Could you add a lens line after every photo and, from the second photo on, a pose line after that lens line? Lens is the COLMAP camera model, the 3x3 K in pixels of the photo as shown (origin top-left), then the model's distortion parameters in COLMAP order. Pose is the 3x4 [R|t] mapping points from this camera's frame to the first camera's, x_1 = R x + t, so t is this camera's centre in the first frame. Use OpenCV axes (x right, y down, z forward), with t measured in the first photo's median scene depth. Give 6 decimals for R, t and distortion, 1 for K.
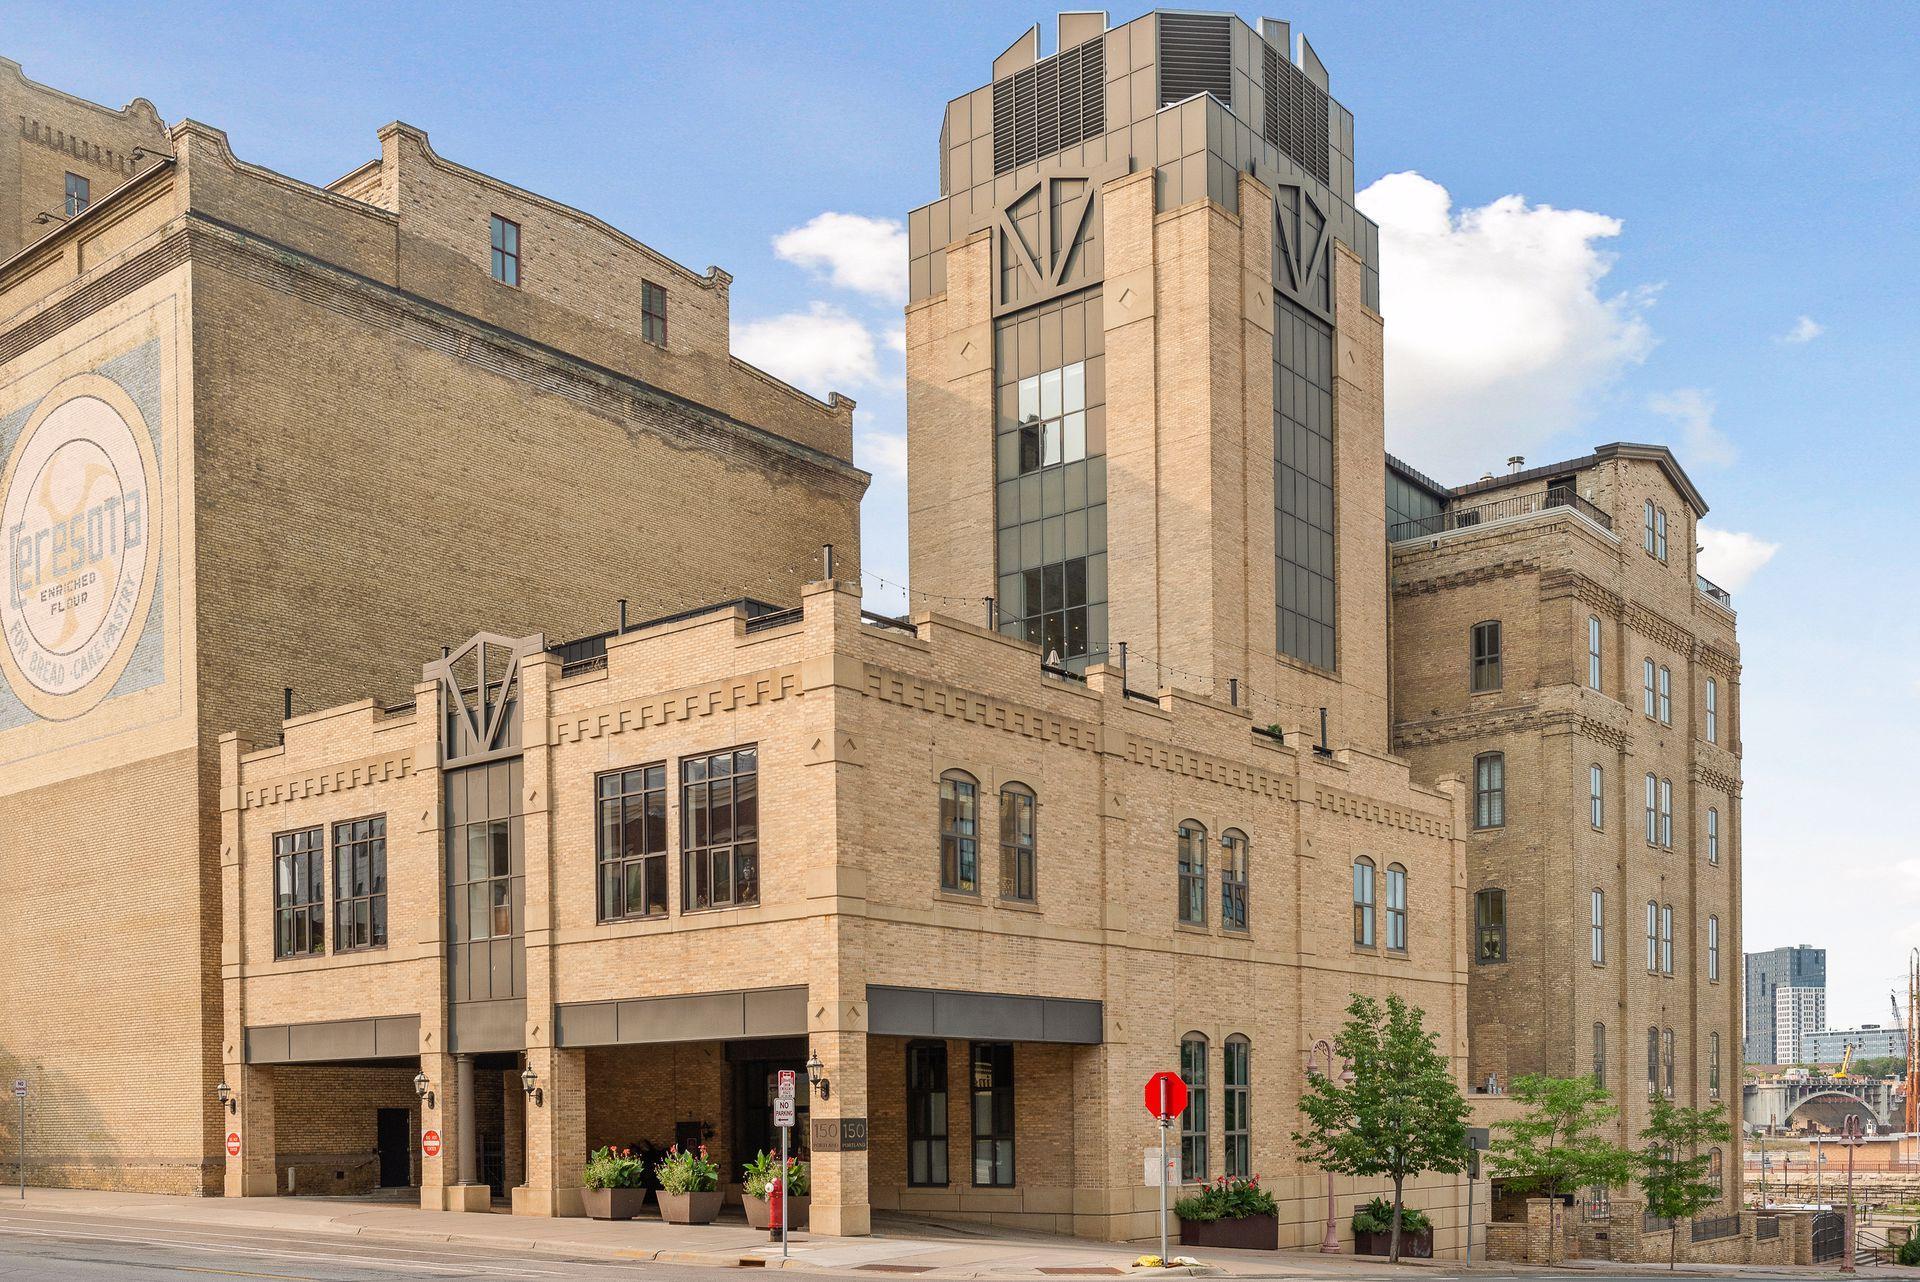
lens RADIAL K [[1812.4, 0, 961.1], [0, 1812.4, 820.4], [0, 0, 1]] dist [0.085234, -0.007711]
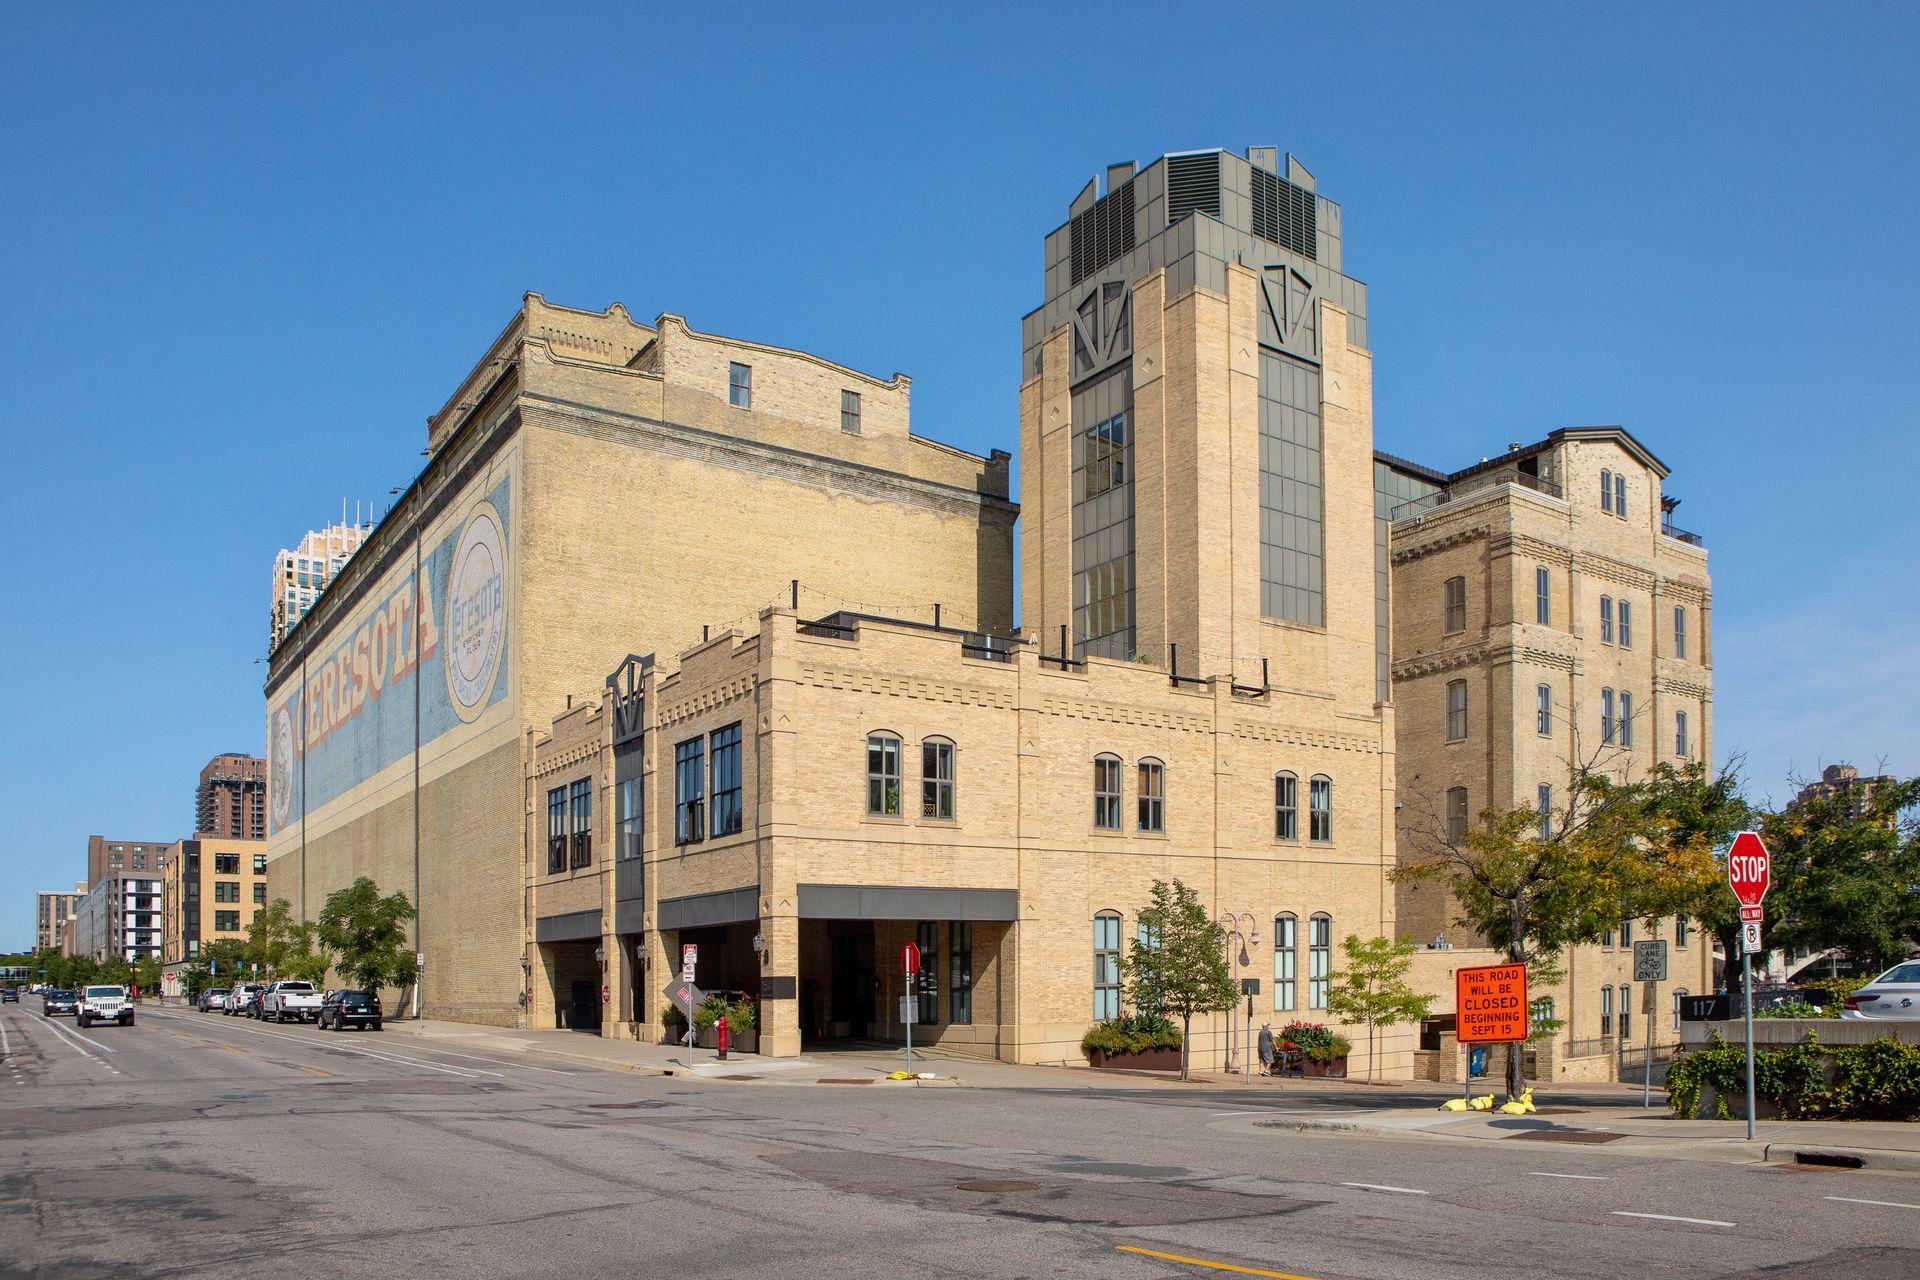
lens RADIAL K [[1372.6, 0, 964.3], [0, 1372.6, 715.7], [0, 0, 1]] dist [-0.007830, -0.000387]
pose [[0.964422, -0.060239, -0.257412, 0.209924], [0.053973, 0.998050, -0.031347, -0.001158], [0.258798, 0.016338, 0.965793, -0.014097]]
